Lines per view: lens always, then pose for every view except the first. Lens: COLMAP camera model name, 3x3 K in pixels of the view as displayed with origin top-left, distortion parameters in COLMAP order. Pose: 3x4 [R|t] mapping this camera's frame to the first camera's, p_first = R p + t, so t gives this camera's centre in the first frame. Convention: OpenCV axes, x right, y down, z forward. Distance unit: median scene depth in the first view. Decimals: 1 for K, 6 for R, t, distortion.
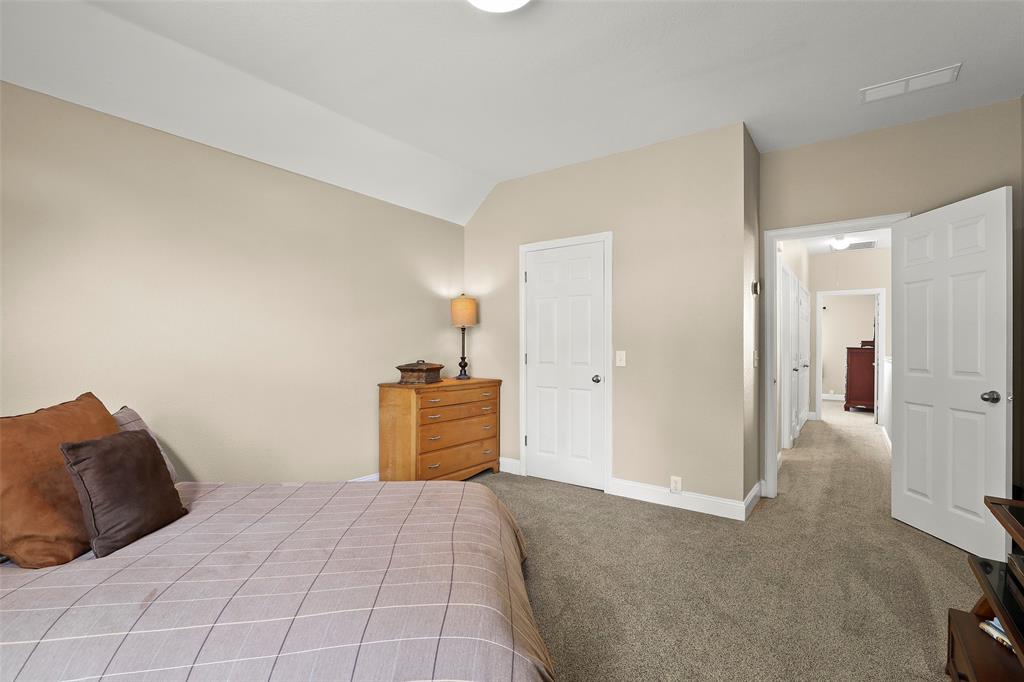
lens RADIAL K [[468.1, 0, 511.3], [0, 468.1, 341.2], [0, 0, 1]] dist [-0.023477, 0.006811]
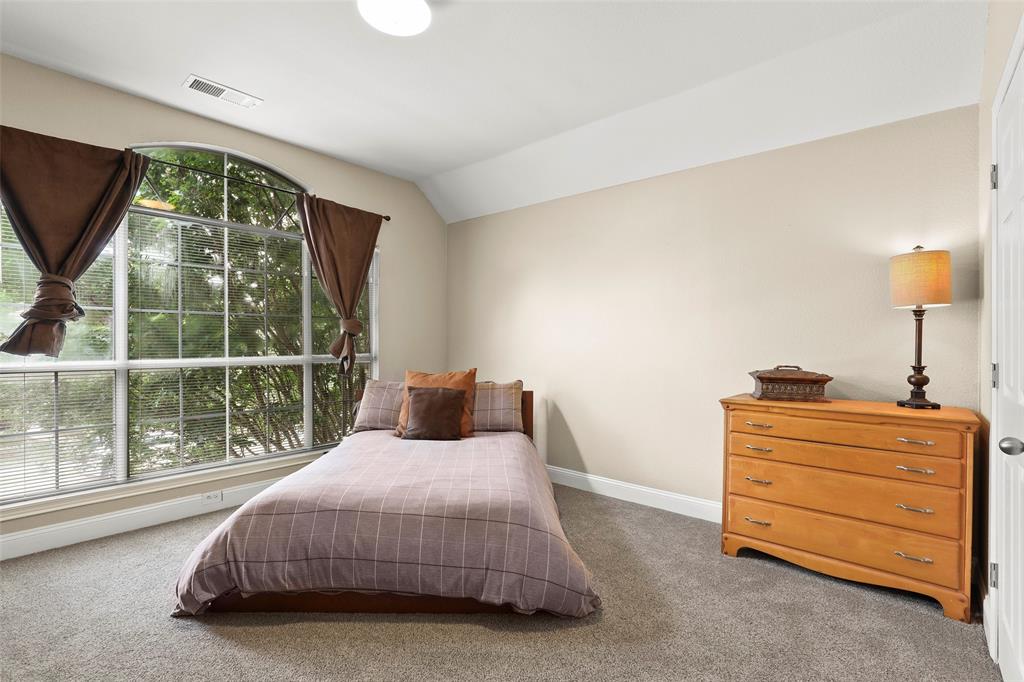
lens RADIAL K [[468.1, 0, 511.5], [0, 468.1, 346.7], [0, 0, 1]] dist [-0.023477, 0.006811]
pose [[-0.076572, -0.013798, -0.996969, 0.450122], [-0.001590, 0.999905, -0.013716, 0.020568], [0.997063, 0.000535, -0.076587, 0.587560]]
